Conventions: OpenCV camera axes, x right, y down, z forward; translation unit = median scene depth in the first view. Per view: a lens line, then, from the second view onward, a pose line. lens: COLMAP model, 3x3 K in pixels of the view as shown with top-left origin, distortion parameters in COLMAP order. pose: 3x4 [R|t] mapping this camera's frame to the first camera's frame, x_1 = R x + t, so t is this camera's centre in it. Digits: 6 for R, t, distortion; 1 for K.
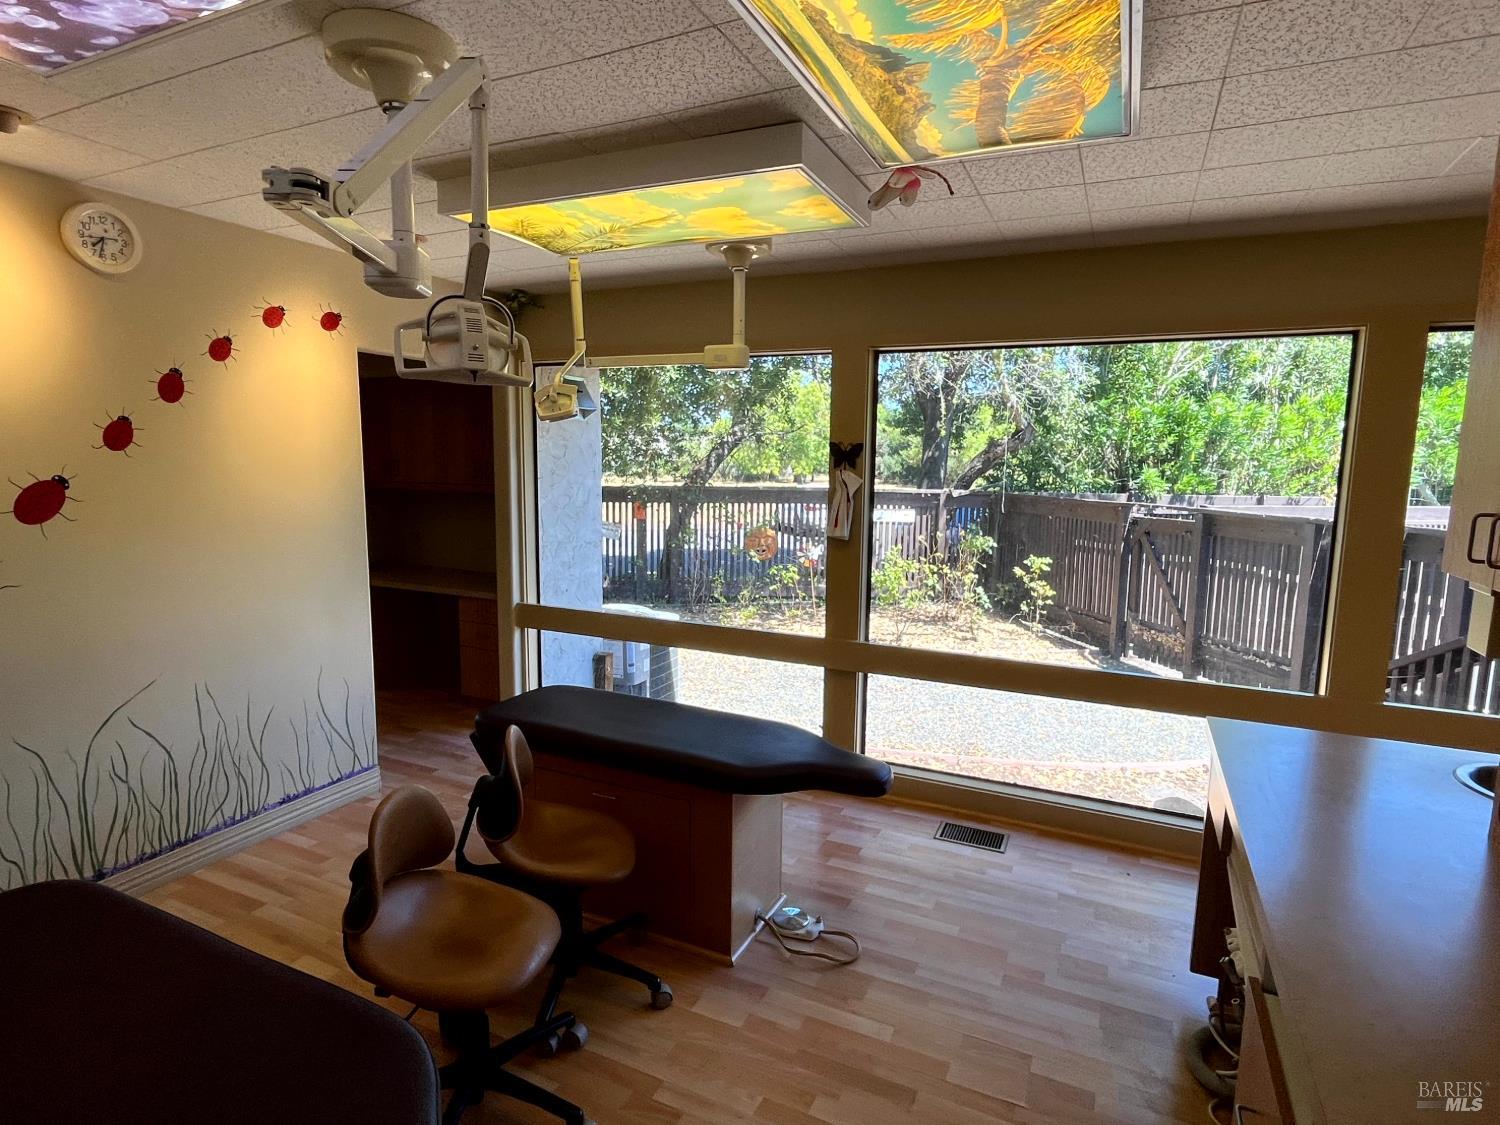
lens RADIAL K [[803.3, 0, 750.0], [0, 803.3, 562.5], [0, 0, 1]] dist [-0.004224, -0.000249]
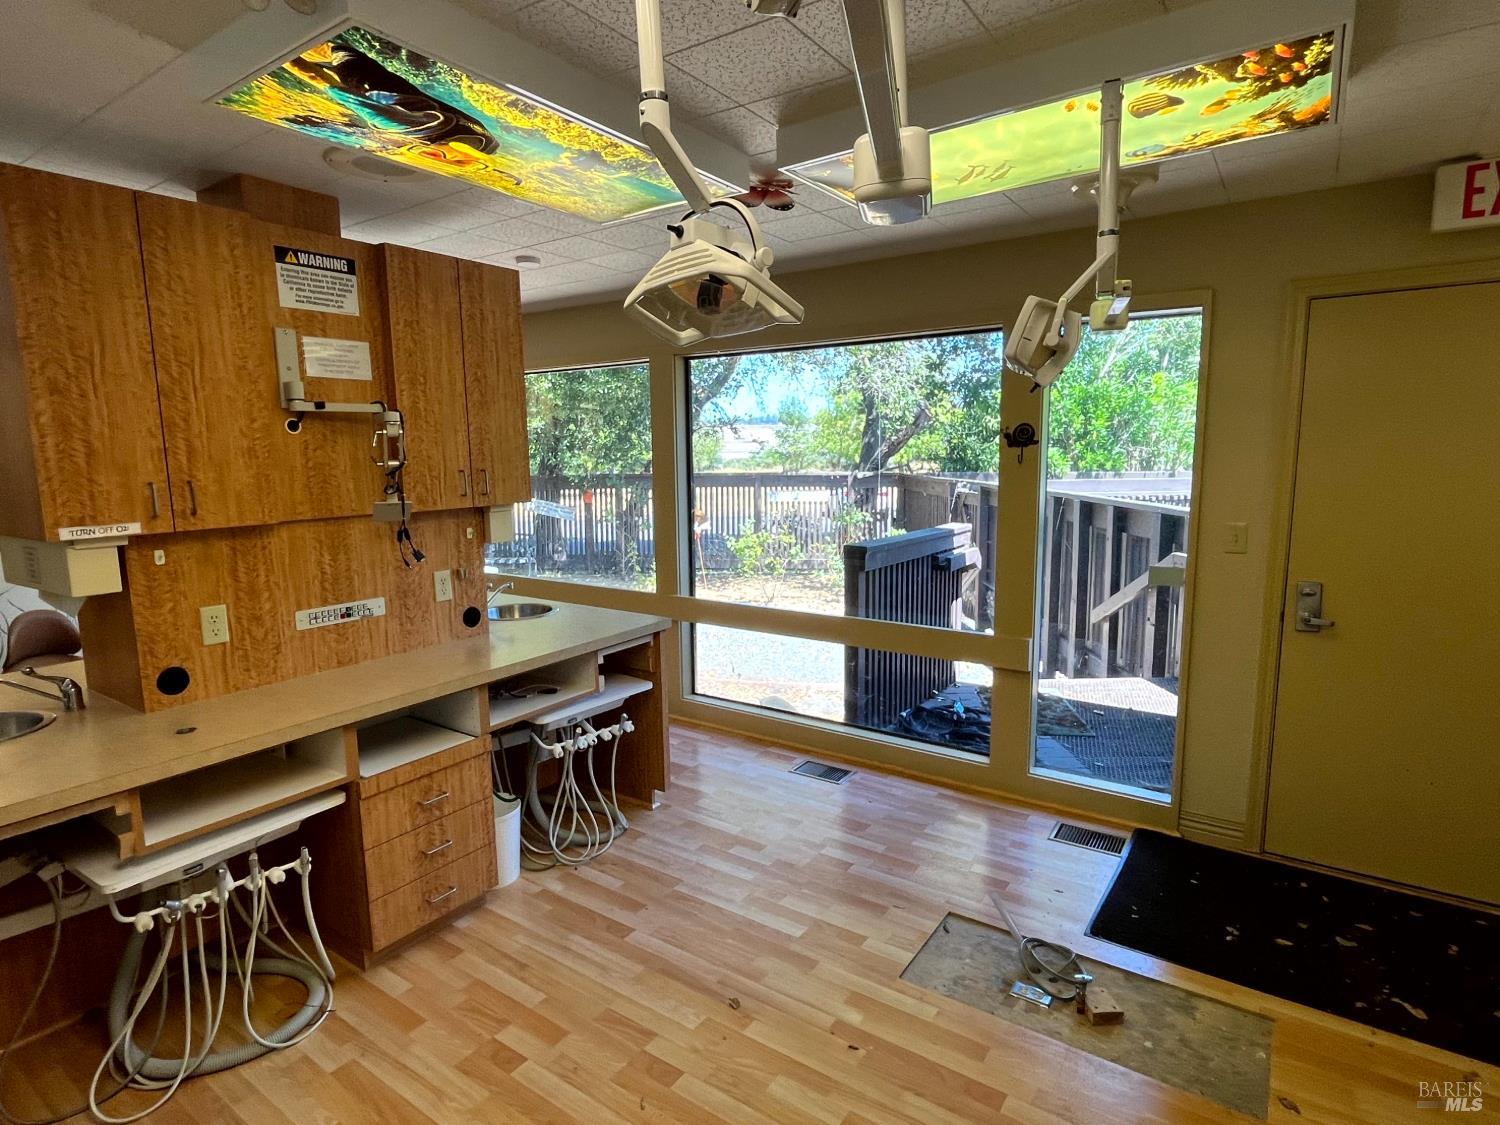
lens RADIAL K [[805.4, 0, 750.0], [0, 805.4, 562.5], [0, 0, 1]] dist [0.043517, -0.000302]
pose [[0.989152, 0.000749, -0.146891, 0.330816], [0.000952, 0.999933, 0.011510, 0.026654], [0.146890, -0.011525, 0.989086, -0.154907]]
